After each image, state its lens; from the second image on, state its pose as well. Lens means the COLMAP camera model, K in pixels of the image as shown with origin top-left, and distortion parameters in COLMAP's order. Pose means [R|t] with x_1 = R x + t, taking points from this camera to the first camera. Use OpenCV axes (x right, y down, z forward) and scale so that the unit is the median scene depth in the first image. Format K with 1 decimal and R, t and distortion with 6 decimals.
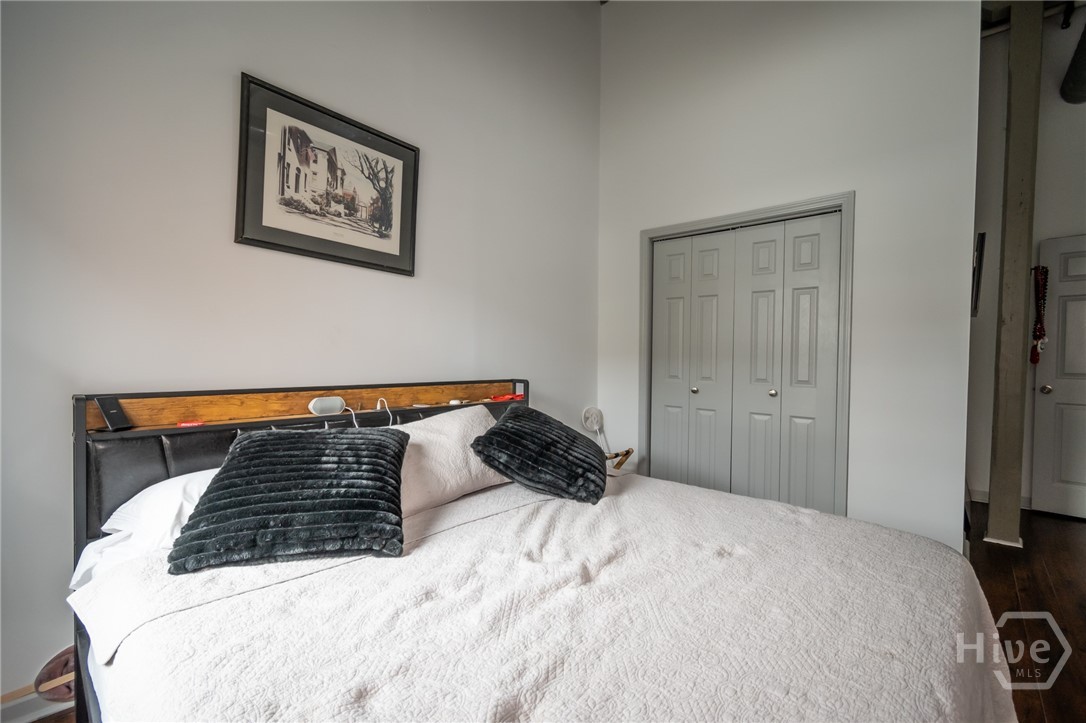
lens RADIAL K [[480.4, 0, 542.7], [0, 480.4, 355.4], [0, 0, 1]] dist [0.008757, -0.001605]
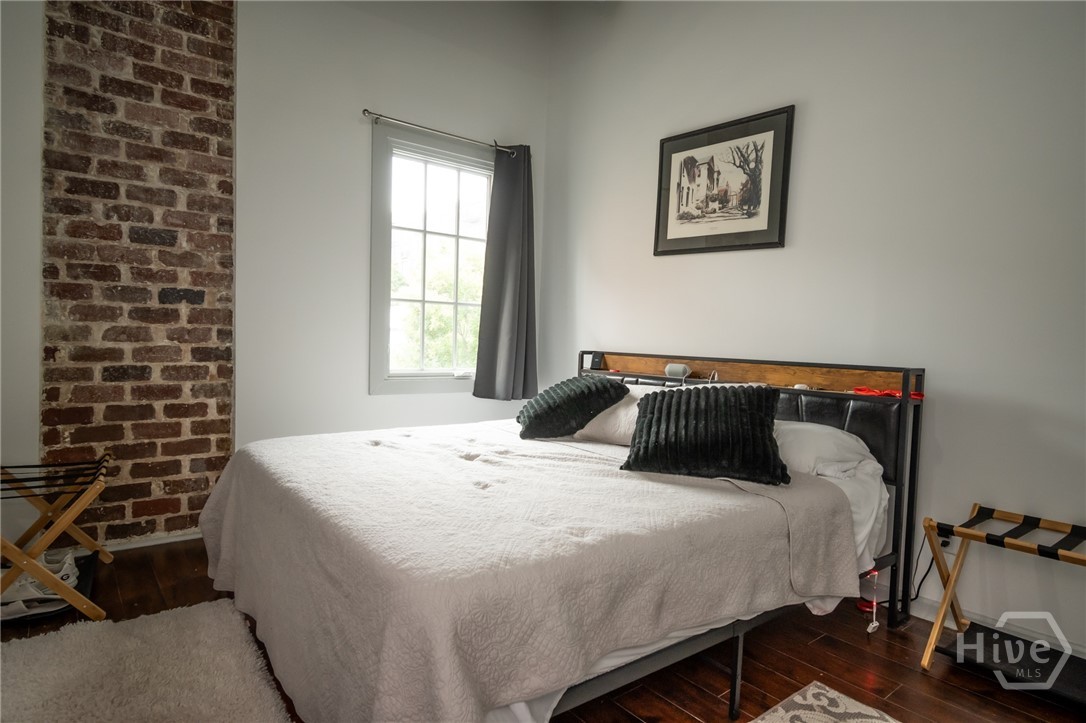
lens RADIAL K [[600.5, 0, 584.9], [0, 600.5, 372.6], [0, 0, 1]] dist [0.001879, -0.003082]
pose [[-0.144982, 0.063345, -0.987404, 1.116824], [-0.017172, 0.997637, 0.066522, 0.012975], [0.989285, 0.026600, -0.143552, 0.908212]]
